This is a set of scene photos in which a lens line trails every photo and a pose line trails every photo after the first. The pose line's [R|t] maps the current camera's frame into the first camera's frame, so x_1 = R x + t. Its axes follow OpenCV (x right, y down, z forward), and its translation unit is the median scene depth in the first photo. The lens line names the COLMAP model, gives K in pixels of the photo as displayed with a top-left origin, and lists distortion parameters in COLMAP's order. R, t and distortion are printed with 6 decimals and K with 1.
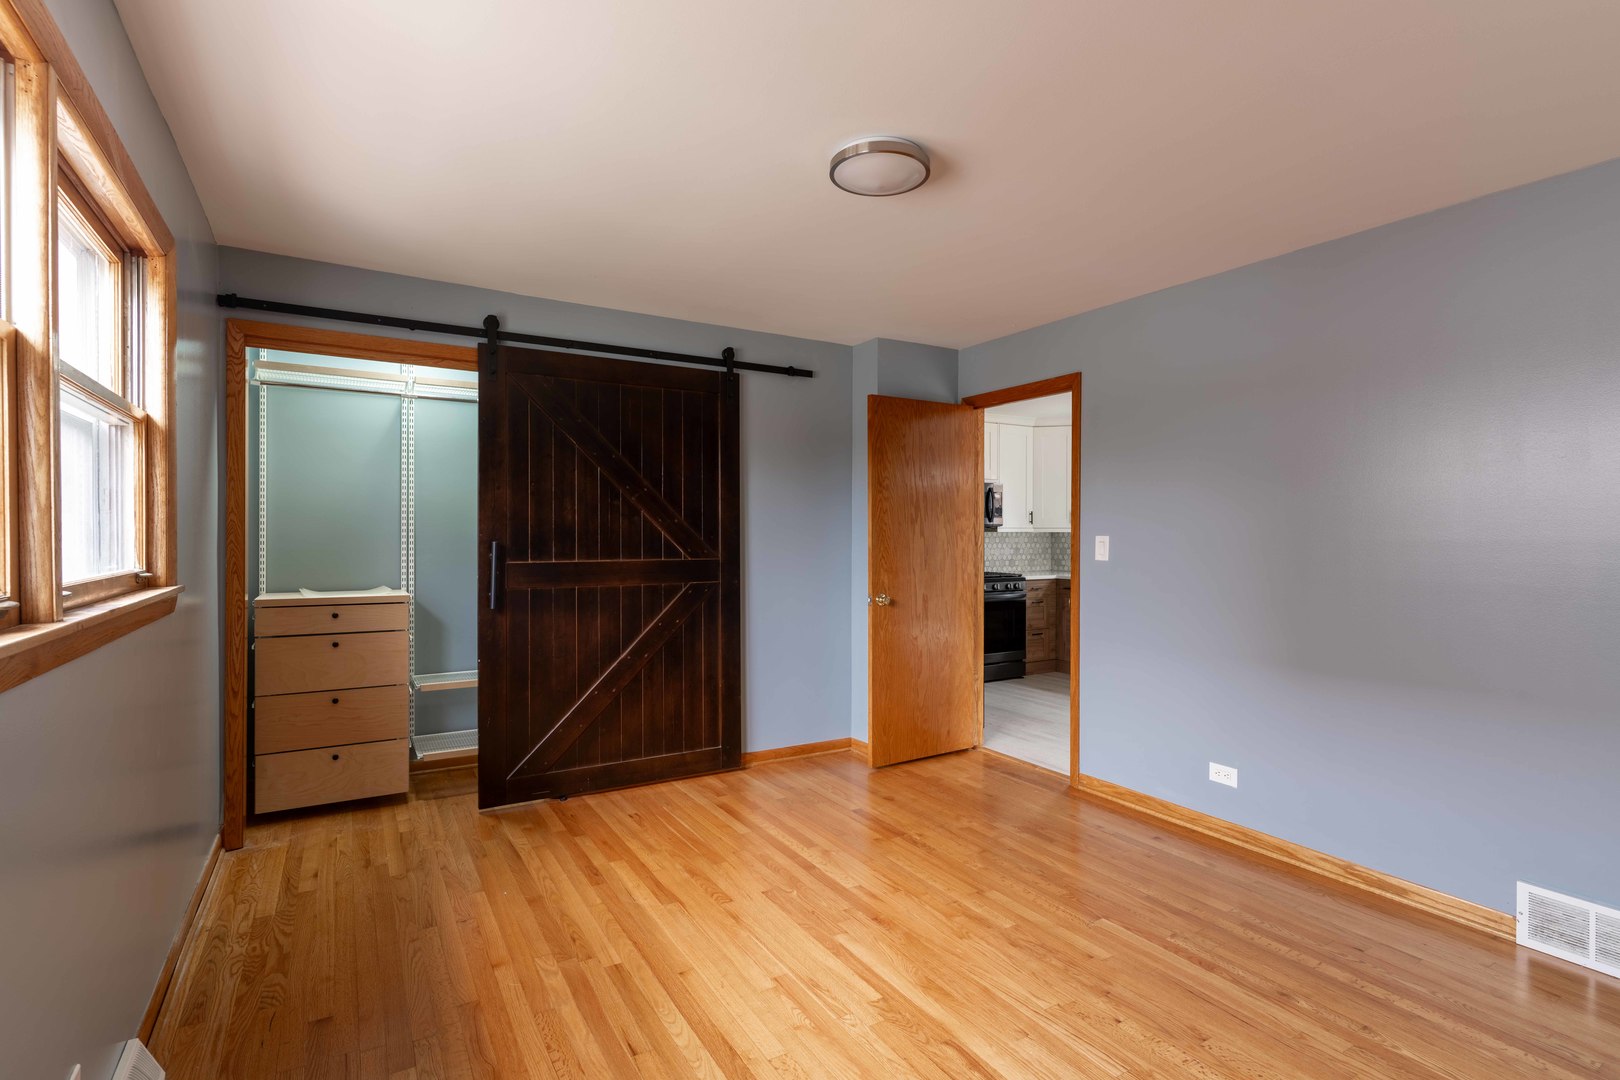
lens RADIAL K [[774.3, 0, 812.0], [0, 774.3, 542.6], [0, 0, 1]] dist [0.005419, 0.001088]
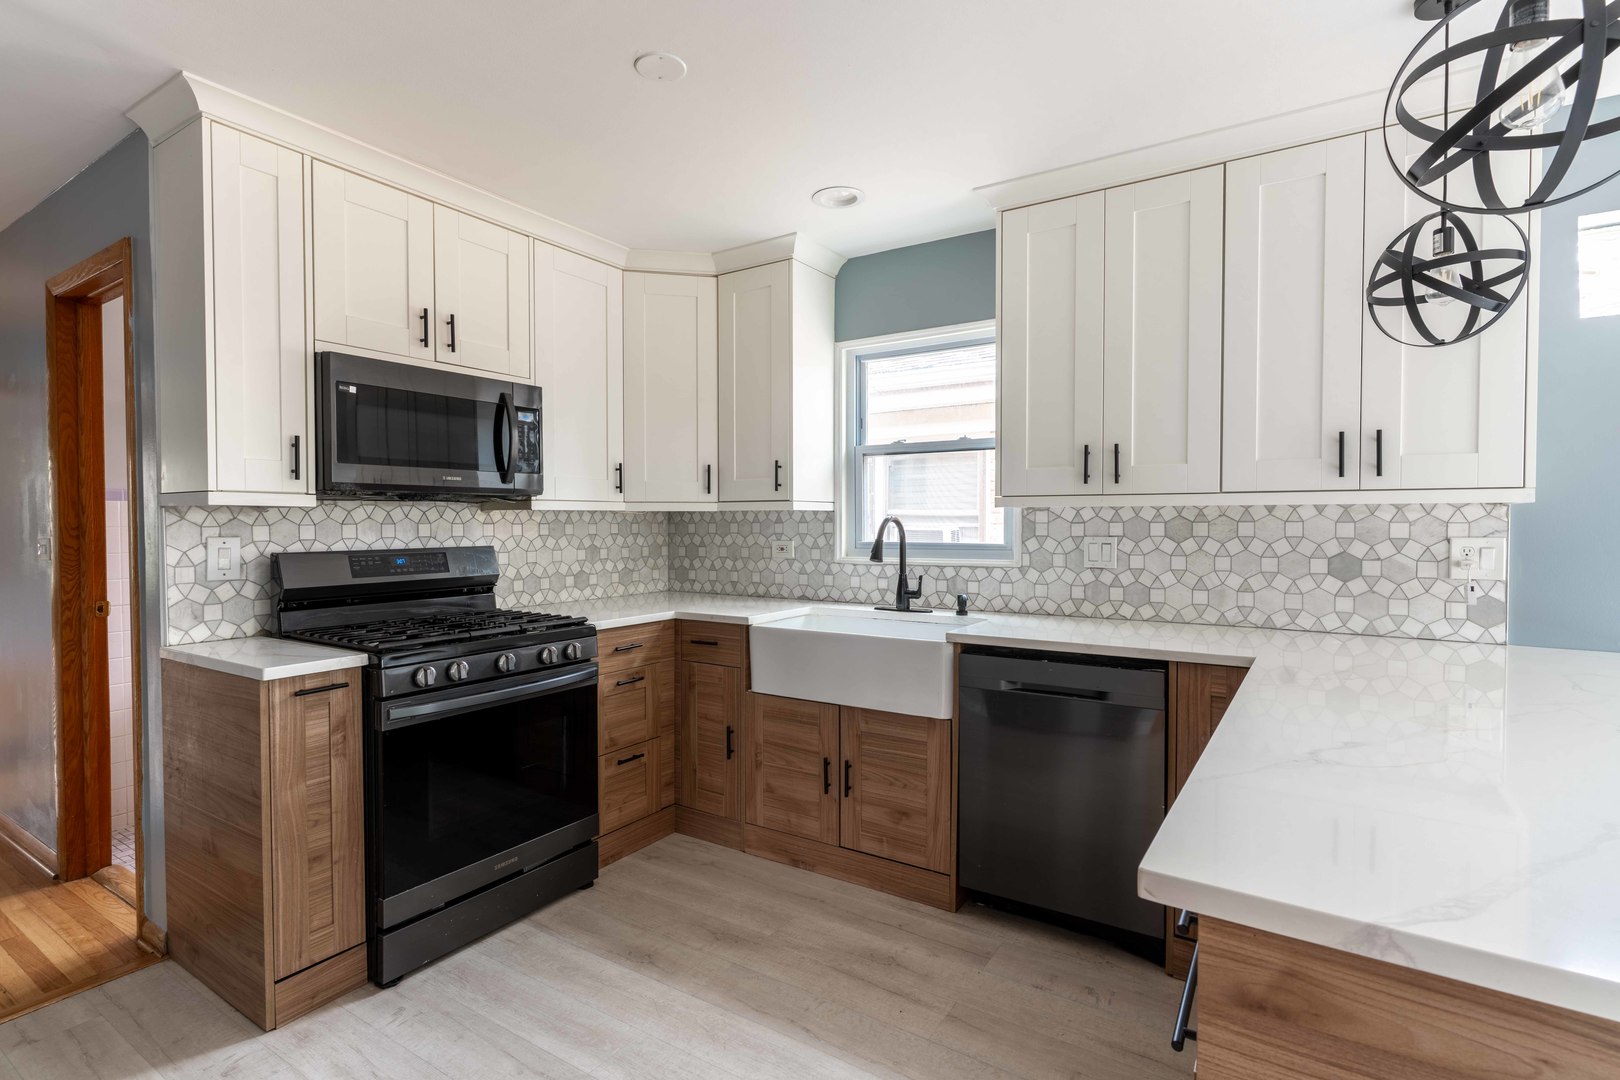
lens RADIAL K [[774.3, 0, 810.6], [0, 774.3, 538.2], [0, 0, 1]] dist [0.005419, 0.001088]
pose [[0.898912, -0.008377, 0.438049, 0.196726], [0.000745, 0.999845, 0.017591, -0.006007], [-0.438128, -0.015486, 0.898779, 0.586421]]
